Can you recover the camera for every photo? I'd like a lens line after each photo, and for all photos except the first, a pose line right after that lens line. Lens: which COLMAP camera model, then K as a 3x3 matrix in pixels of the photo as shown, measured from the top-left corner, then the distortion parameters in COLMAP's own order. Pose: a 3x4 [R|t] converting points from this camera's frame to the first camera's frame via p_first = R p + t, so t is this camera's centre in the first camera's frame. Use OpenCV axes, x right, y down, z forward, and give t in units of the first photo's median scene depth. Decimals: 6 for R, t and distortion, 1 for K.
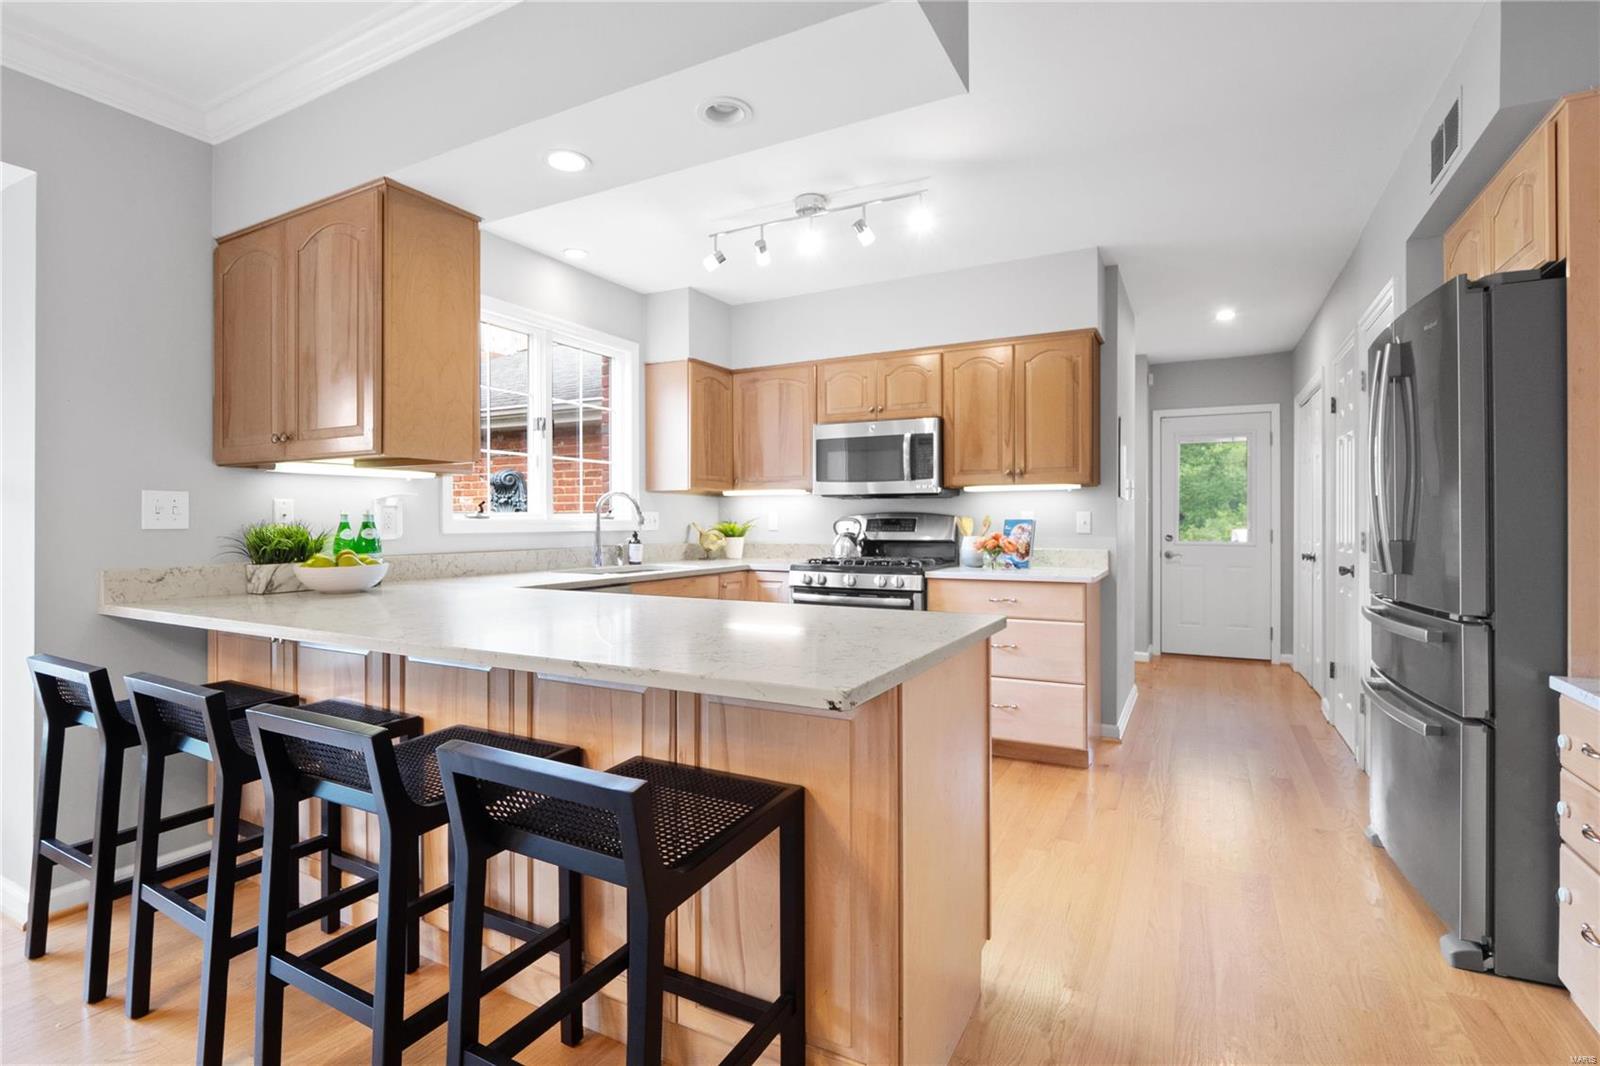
lens RADIAL K [[767.0, 0, 789.8], [0, 767.0, 523.8], [0, 0, 1]] dist [-0.009026, -0.002752]
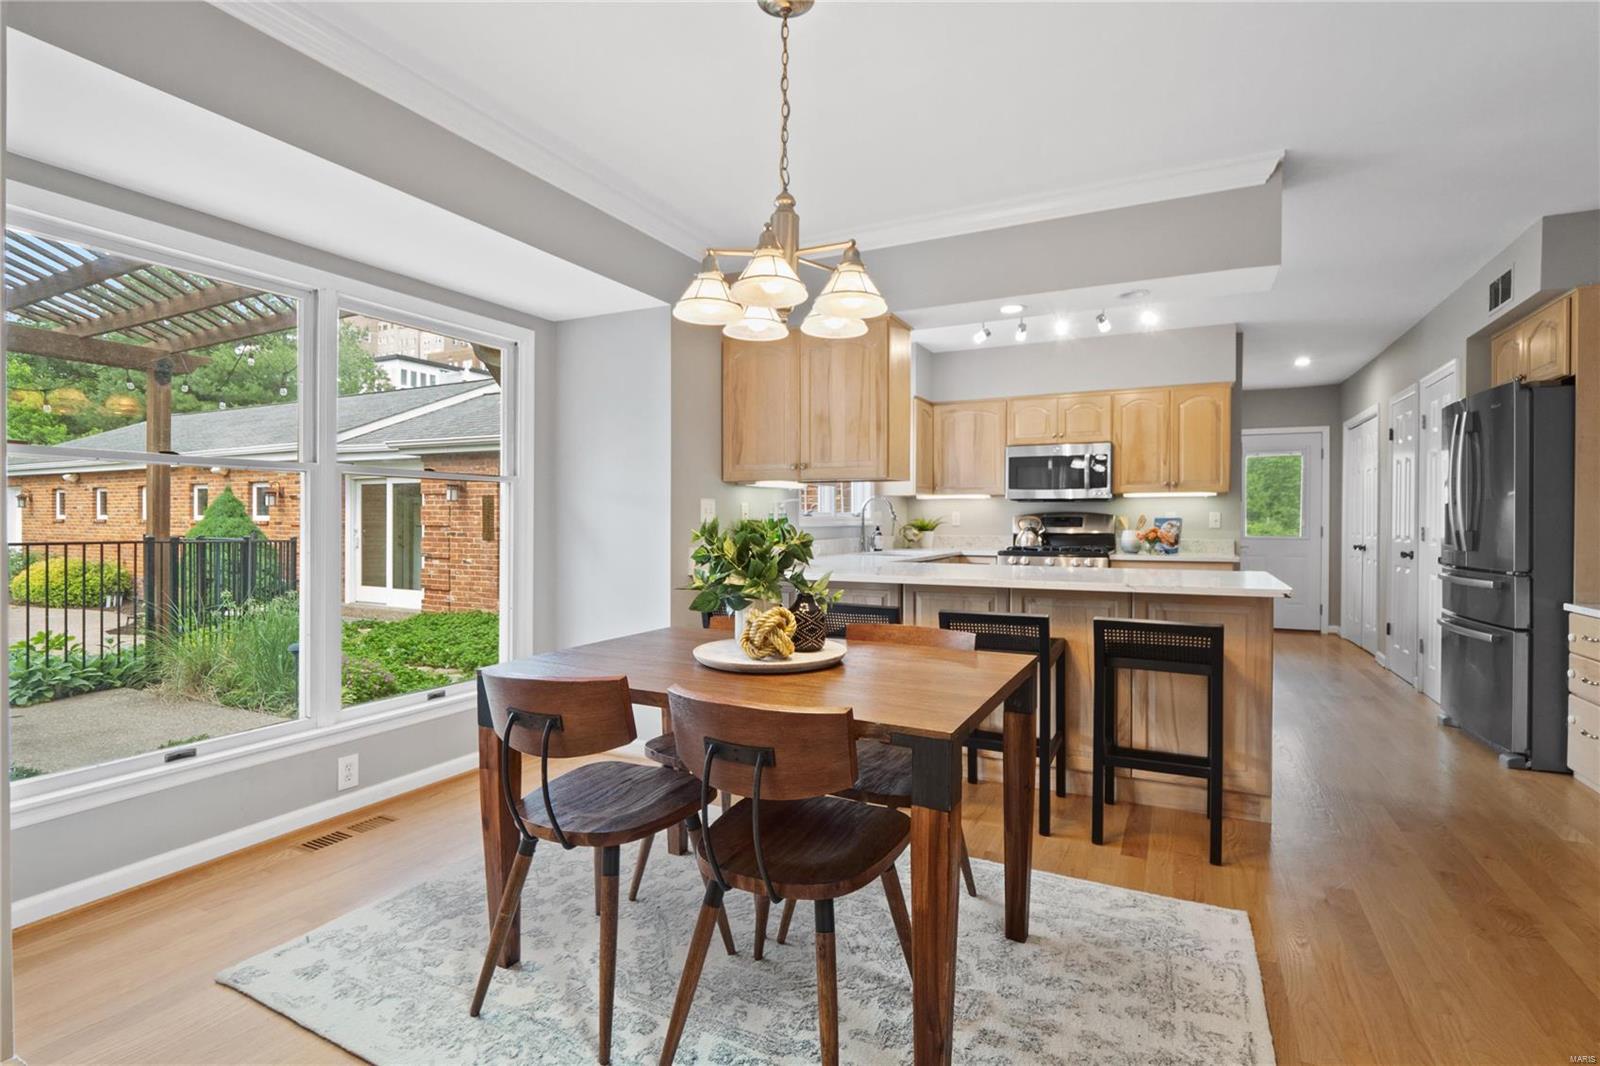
lens RADIAL K [[767.0, 0, 797.0], [0, 767.0, 530.0], [0, 0, 1]] dist [-0.009026, -0.002752]
pose [[0.999686, 0.001692, 0.024997, -0.402419], [-0.001955, 0.999943, 0.010504, 0.002876], [-0.024977, -0.010550, 0.999632, -0.352217]]
